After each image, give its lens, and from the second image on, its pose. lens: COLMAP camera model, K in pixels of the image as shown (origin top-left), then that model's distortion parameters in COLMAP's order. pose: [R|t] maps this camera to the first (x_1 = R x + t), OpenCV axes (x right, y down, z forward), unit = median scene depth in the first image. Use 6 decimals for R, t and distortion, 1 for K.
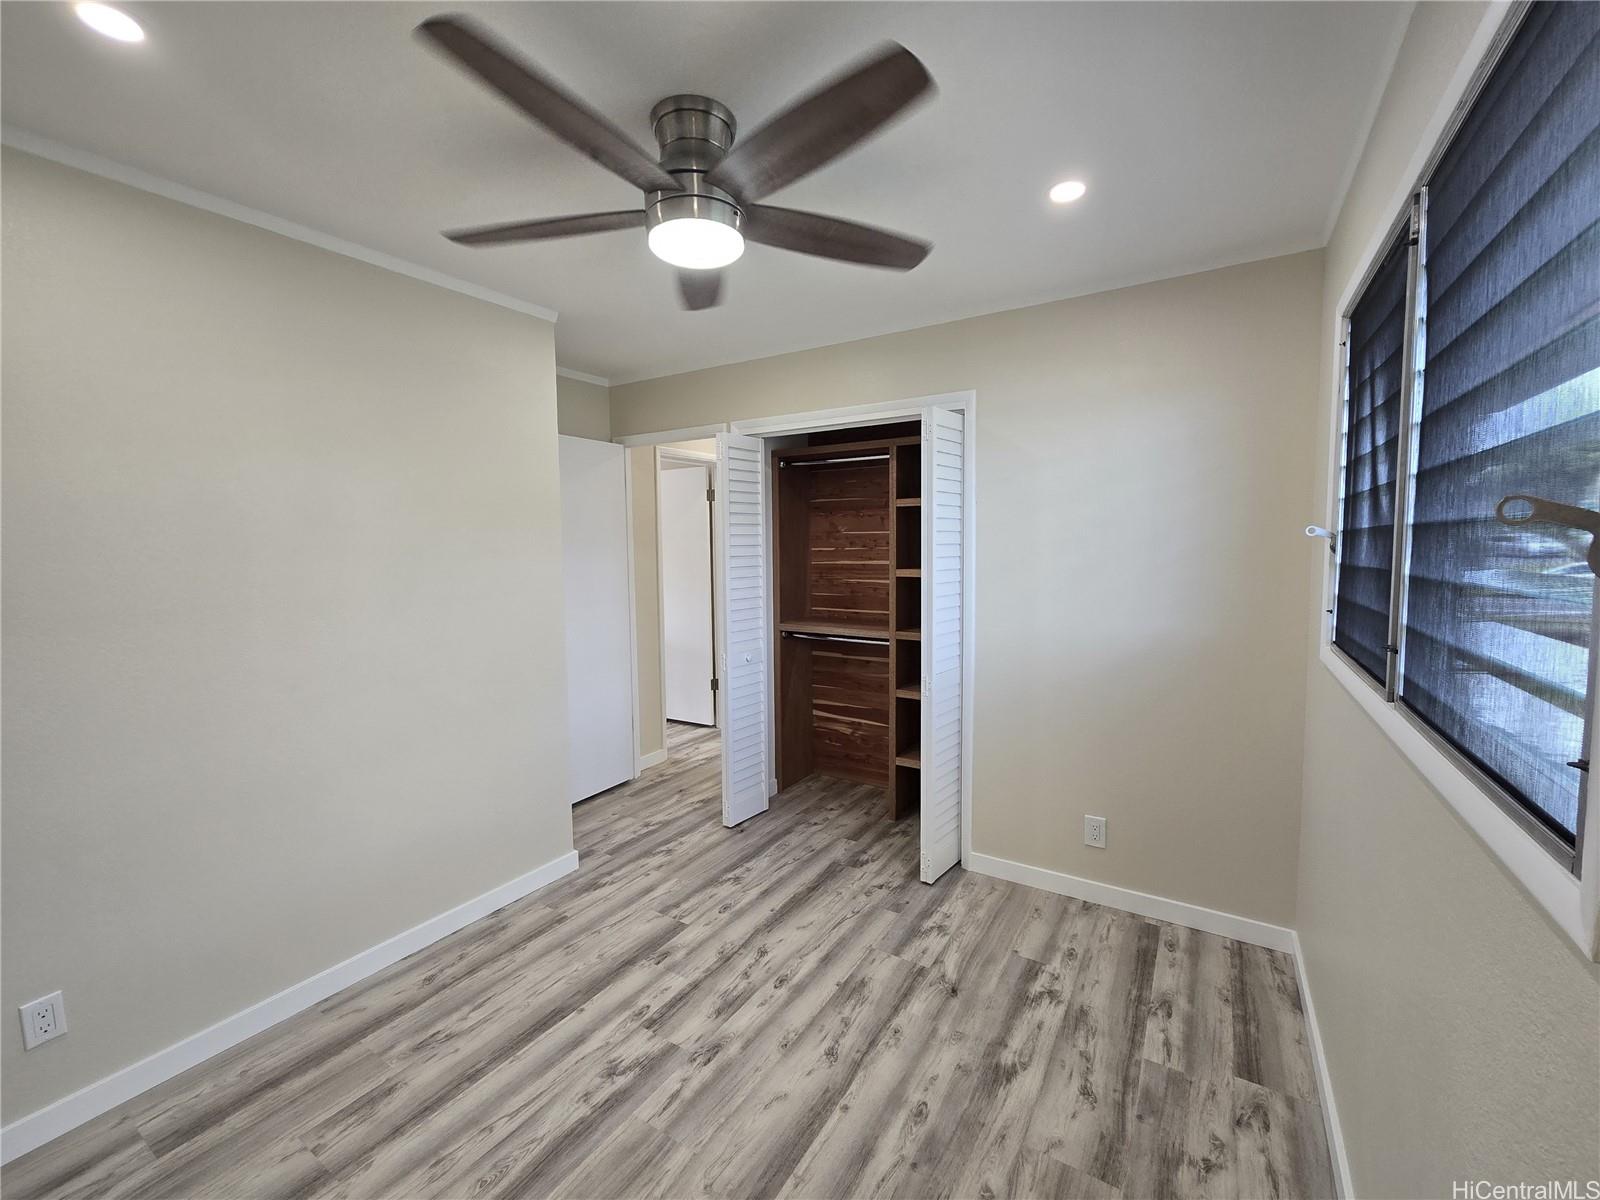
lens RADIAL K [[656.4, 0, 807.7], [0, 656.4, 589.5], [0, 0, 1]] dist [0.002774, 0.000720]
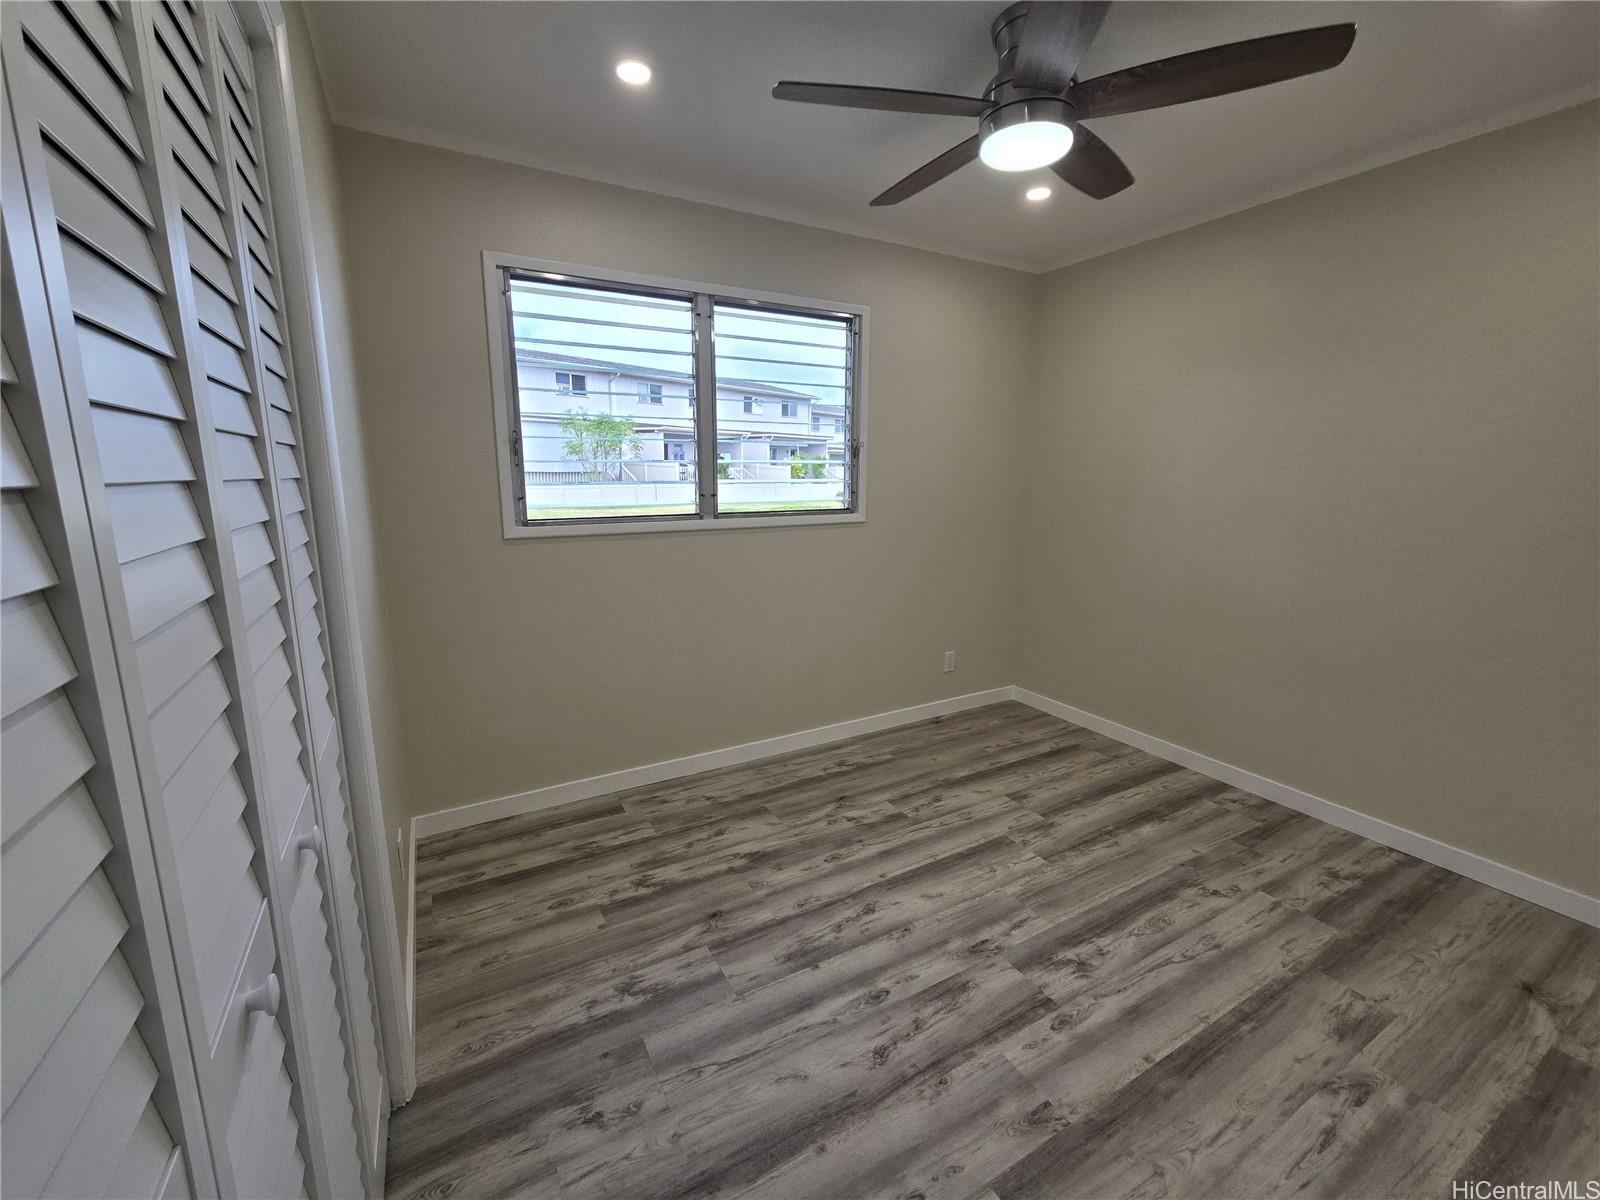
lens RADIAL K [[656.4, 0, 807.7], [0, 656.4, 589.5], [0, 0, 1]] dist [0.002774, 0.000720]
pose [[-0.879344, -0.077063, 0.469910, -0.324660], [0.039354, 0.971681, 0.232995, -0.063965], [-0.474558, 0.223375, -0.851409, 1.744938]]
